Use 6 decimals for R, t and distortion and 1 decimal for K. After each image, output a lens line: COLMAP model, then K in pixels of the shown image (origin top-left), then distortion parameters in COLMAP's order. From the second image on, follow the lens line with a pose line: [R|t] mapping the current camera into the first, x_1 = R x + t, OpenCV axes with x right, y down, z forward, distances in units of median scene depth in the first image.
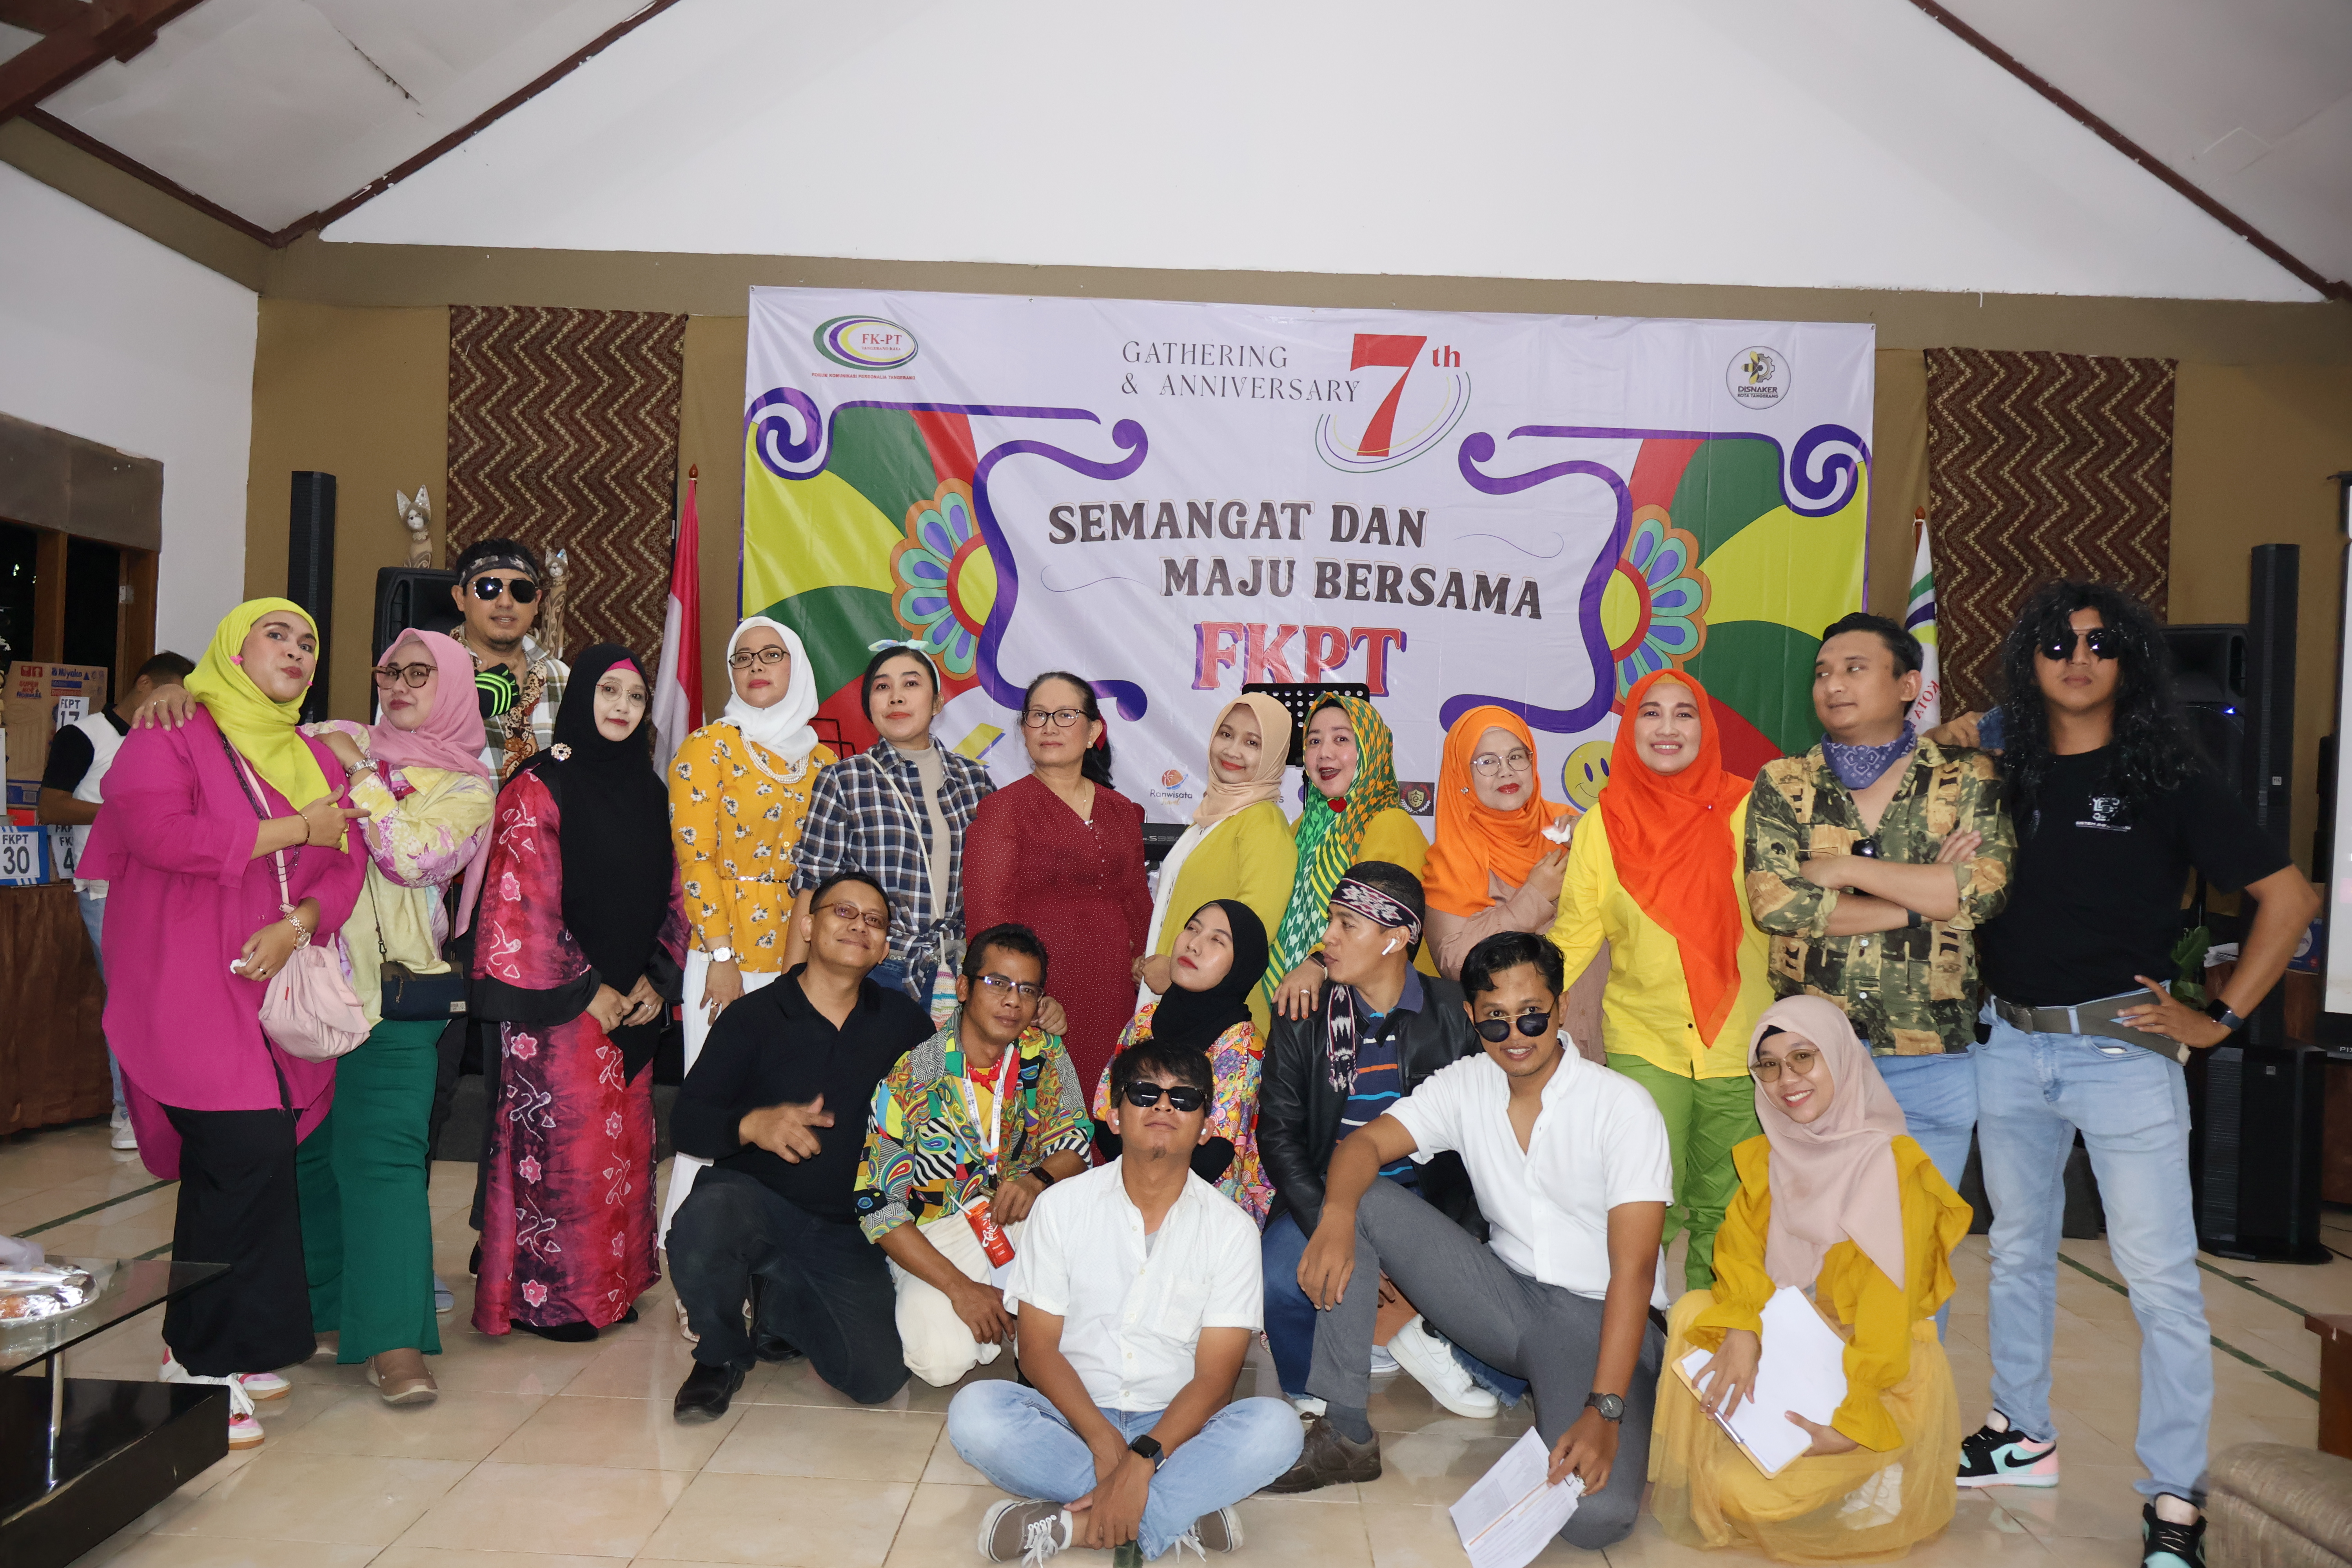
lens RADIAL K [[1997.3, 0, 1174.0], [0, 1997.3, 760.6], [0, 0, 1]] dist [-0.006832, 0.003172]
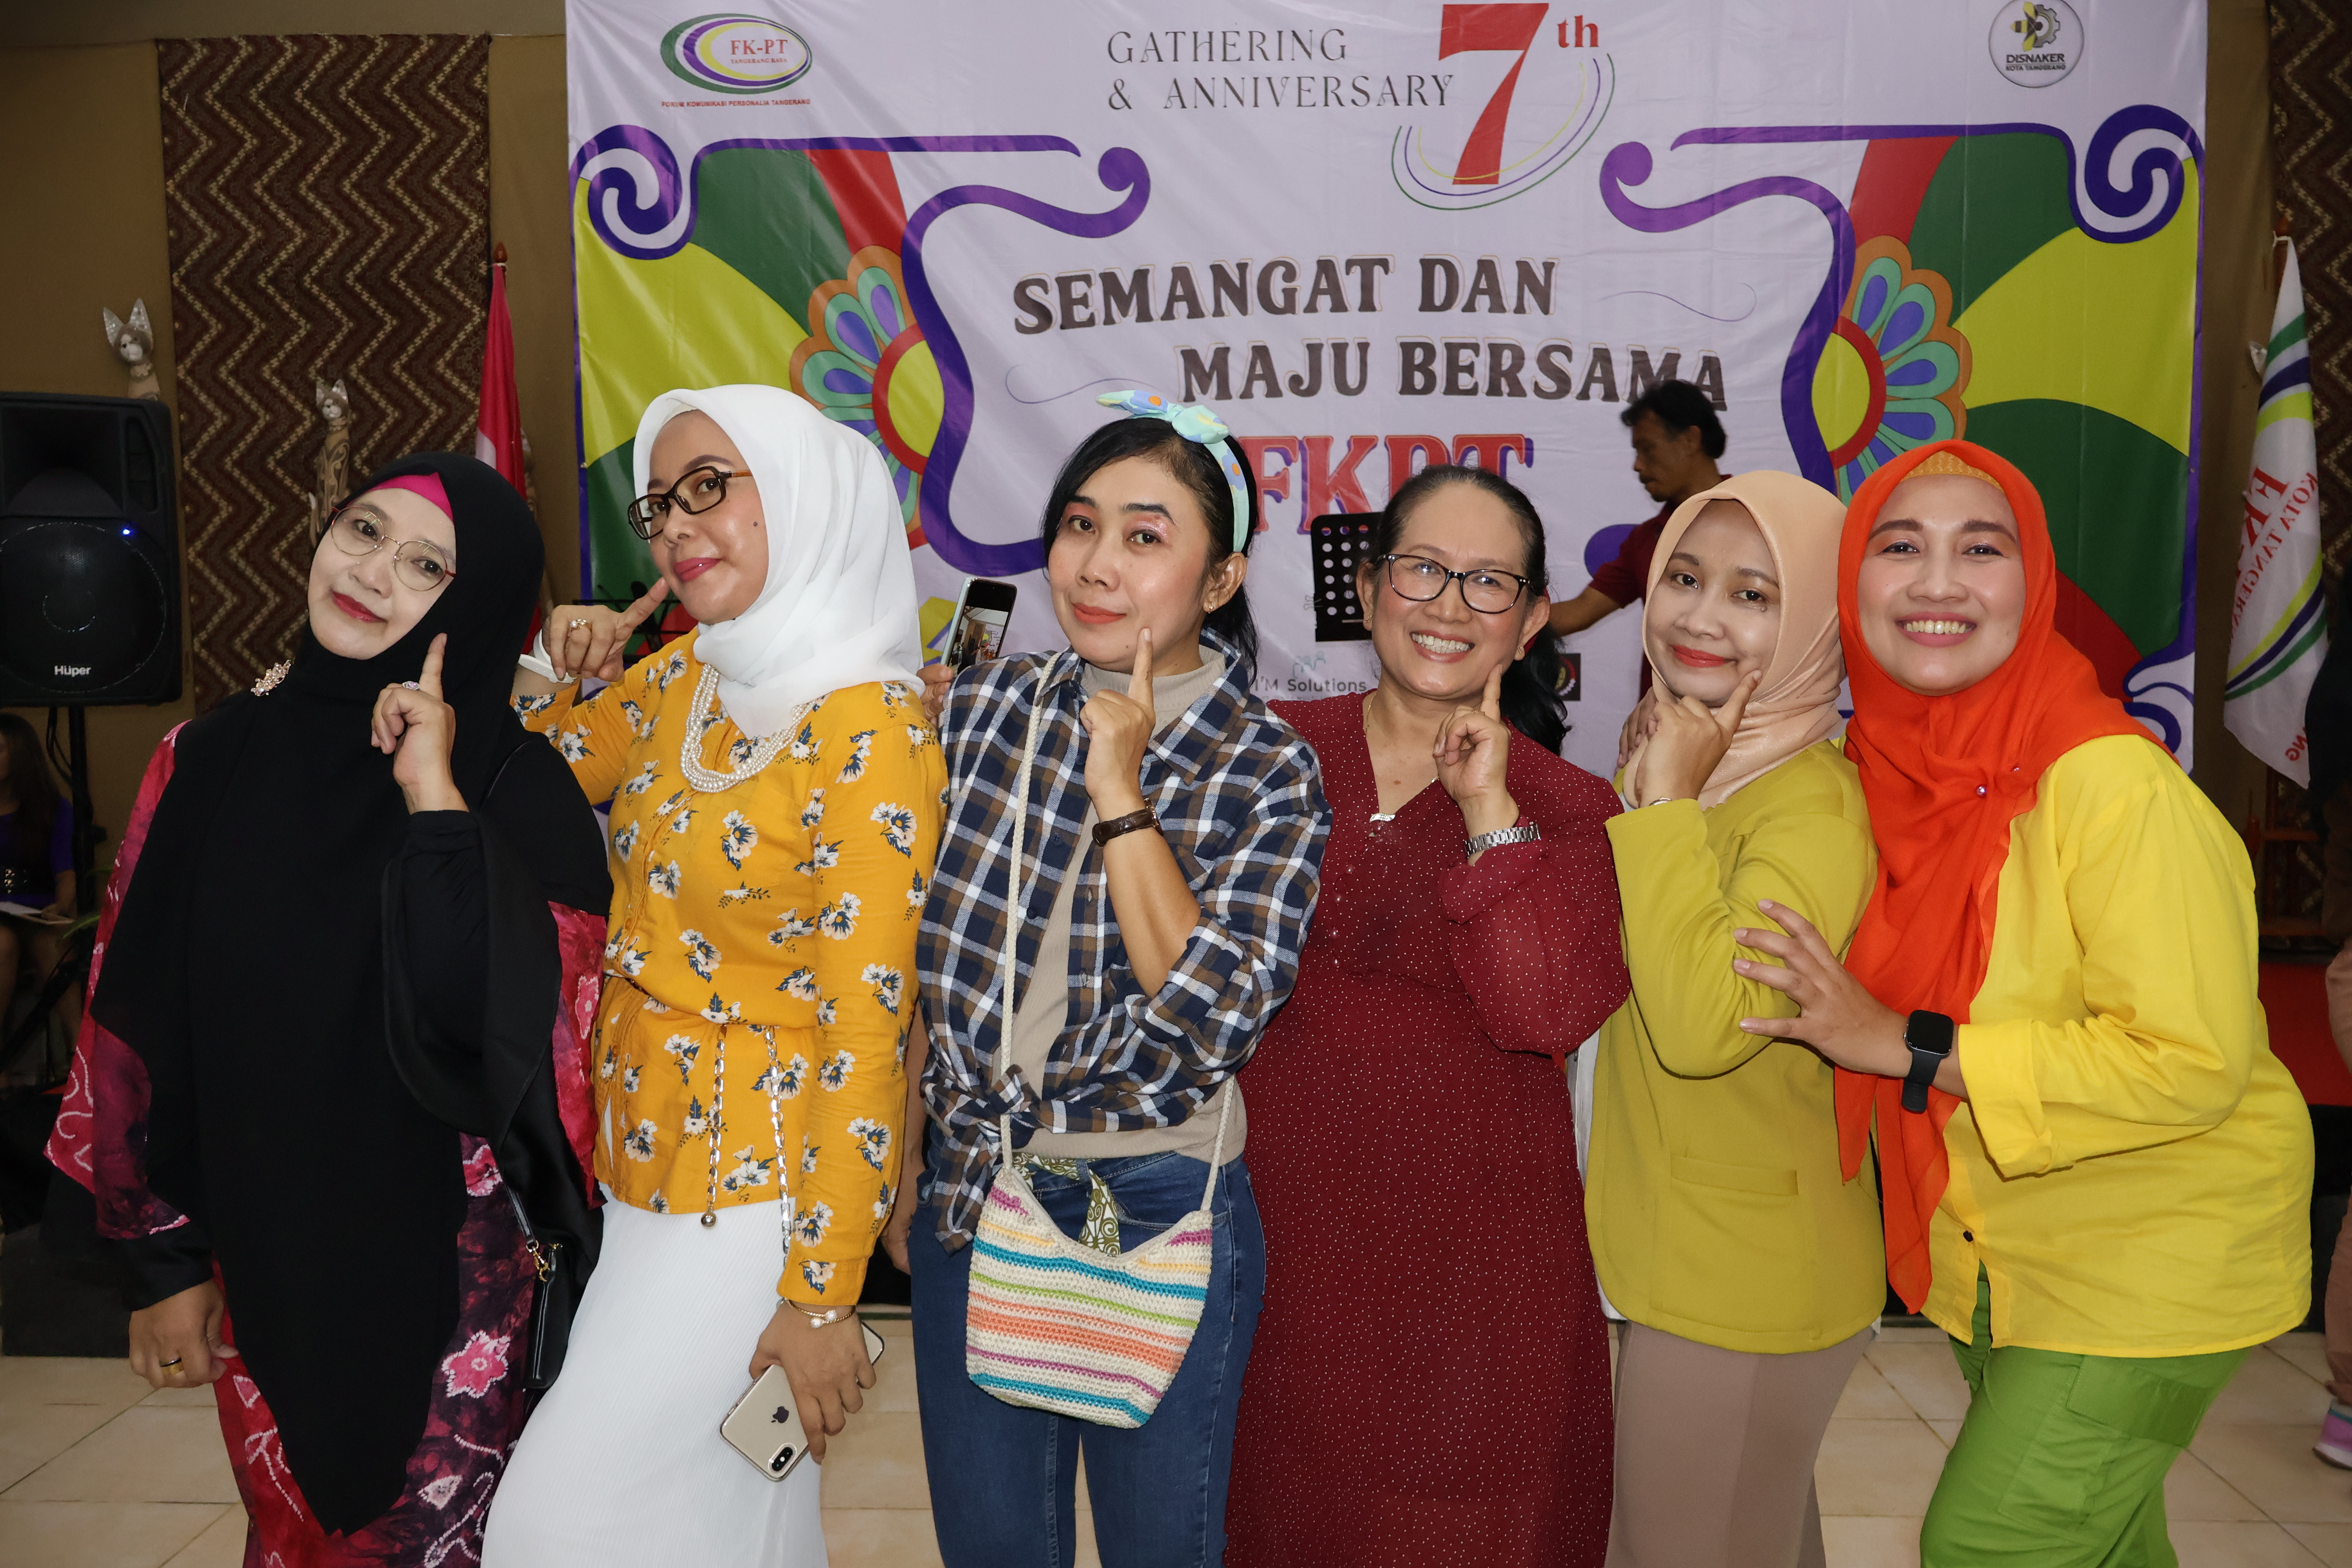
lens RADIAL K [[1997.3, 0, 1178.0], [0, 1997.3, 782.8], [0, 0, 1]] dist [-0.006832, 0.003172]
pose [[0.998967, -0.043569, -0.012908, -0.003532], [0.044406, 0.996280, 0.073847, -0.001679], [0.009643, -0.074344, 0.997186, 0.293979]]
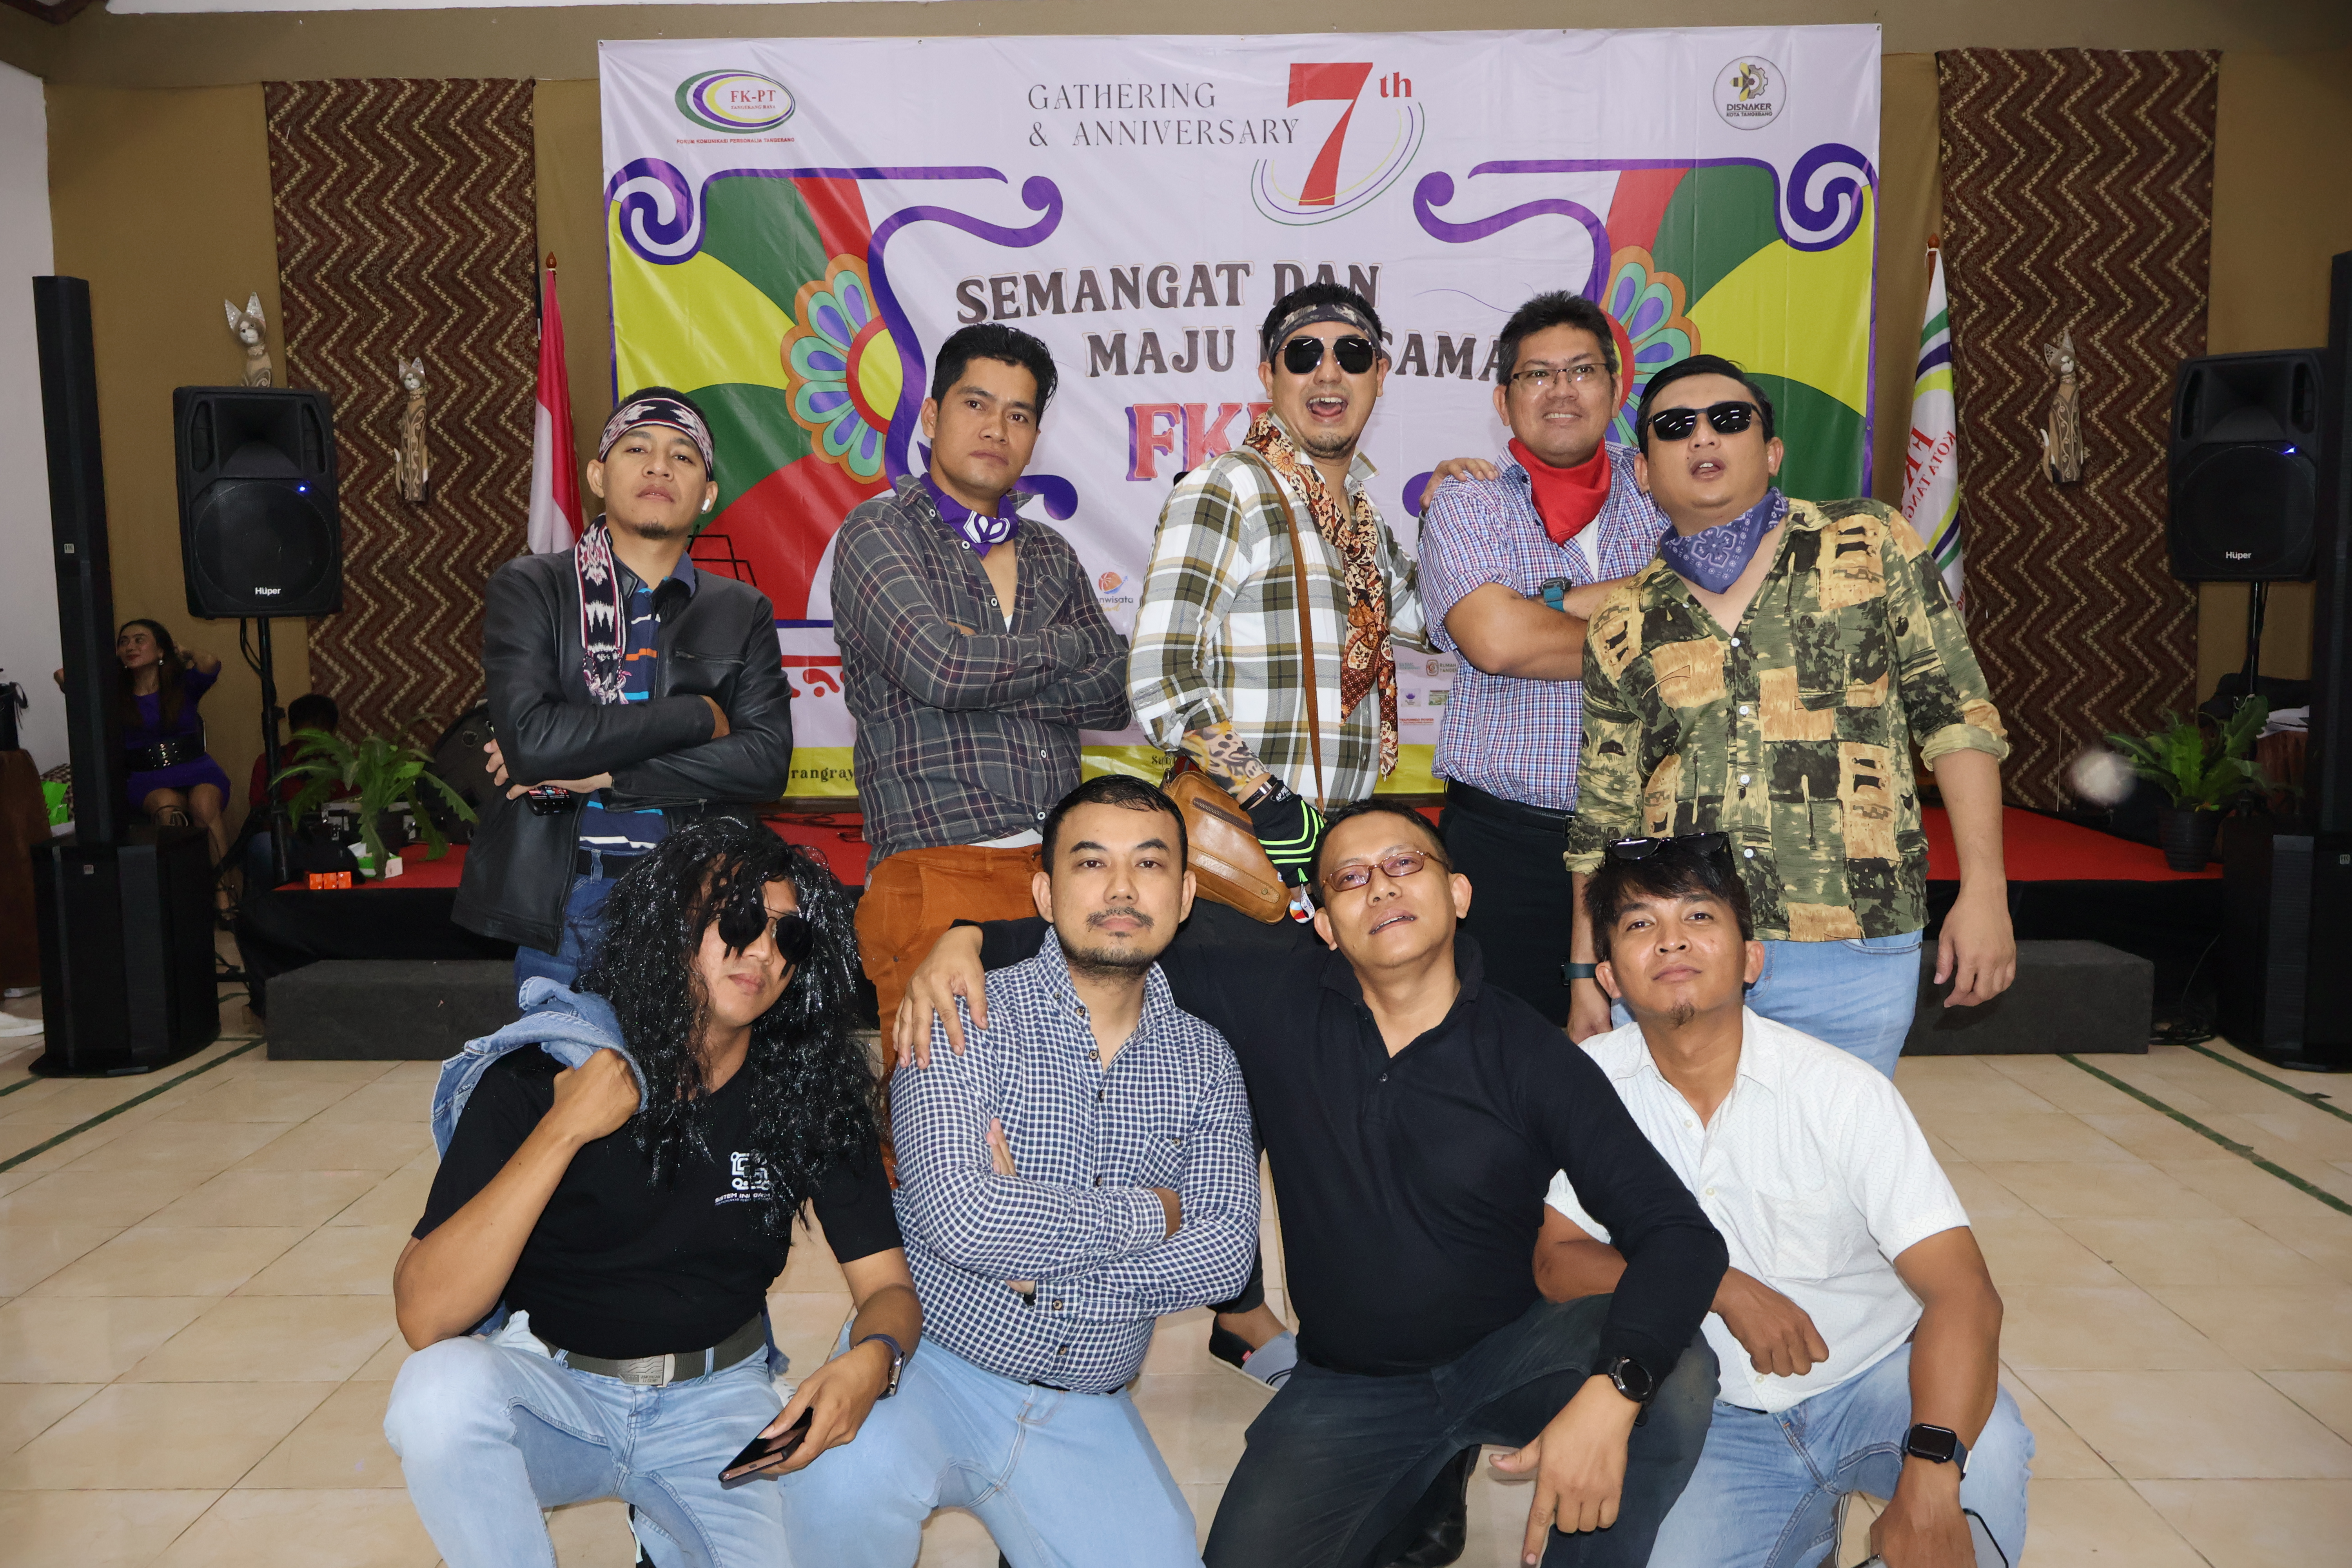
lens RADIAL K [[1997.3, 0, 1180.1], [0, 1997.3, 795.1], [0, 0, 1]] dist [-0.006832, 0.003172]
pose [[0.998715, -0.050290, 0.006338, 0.020188], [0.049154, 0.991423, 0.121093, -0.003332], [-0.012373, -0.120626, 0.992621, 0.090040]]
